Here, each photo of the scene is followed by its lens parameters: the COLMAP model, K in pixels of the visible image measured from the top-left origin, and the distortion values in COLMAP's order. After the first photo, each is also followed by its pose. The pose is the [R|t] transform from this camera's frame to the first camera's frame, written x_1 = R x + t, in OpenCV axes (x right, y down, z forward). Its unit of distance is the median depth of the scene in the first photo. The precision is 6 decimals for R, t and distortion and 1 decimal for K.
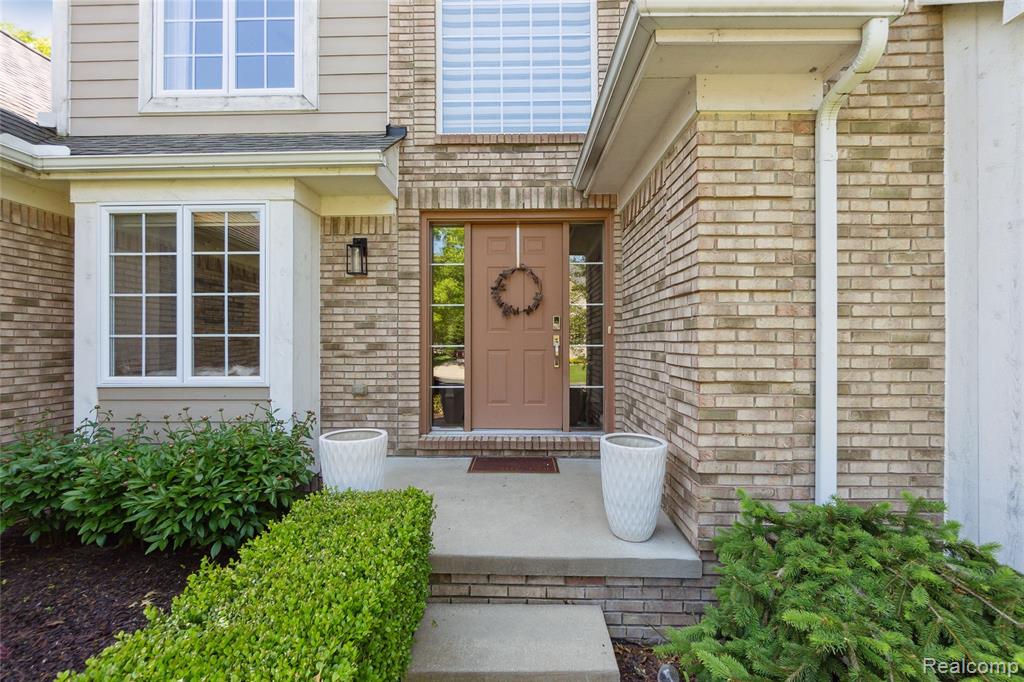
lens RADIAL K [[452.8, 0, 510.7], [0, 452.8, 342.4], [0, 0, 1]] dist [-0.001589, -0.000129]
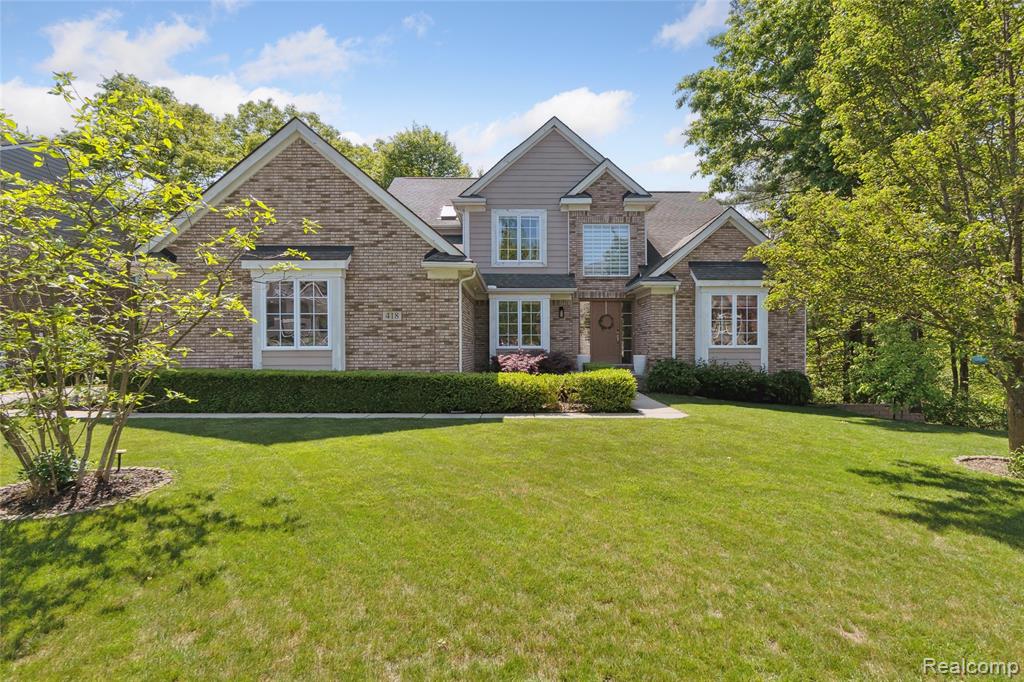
lens RADIAL K [[508.7, 0, 537.7], [0, 508.7, 361.6], [0, 0, 1]] dist [-0.016913, -0.000075]
pose [[0.998313, -0.003567, 0.057956, -0.804613], [0.001843, 0.999555, 0.029763, 0.076907], [-0.058037, -0.029606, 0.997875, -3.094341]]
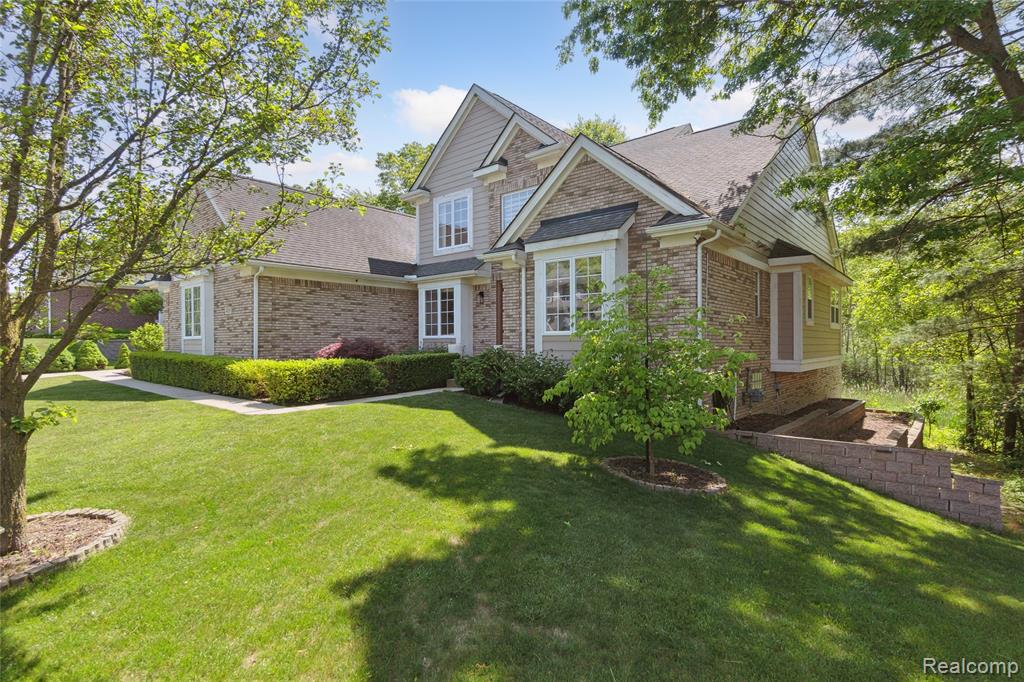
lens RADIAL K [[511.8, 0, 513.8], [0, 511.8, 342.5], [0, 0, 1]] dist [0.001391, 0.000024]
pose [[0.772903, -0.001112, -0.634524, 2.225001], [0.002508, 0.999996, 0.001303, 0.122175], [0.634520, -0.002599, 0.772902, -1.686564]]
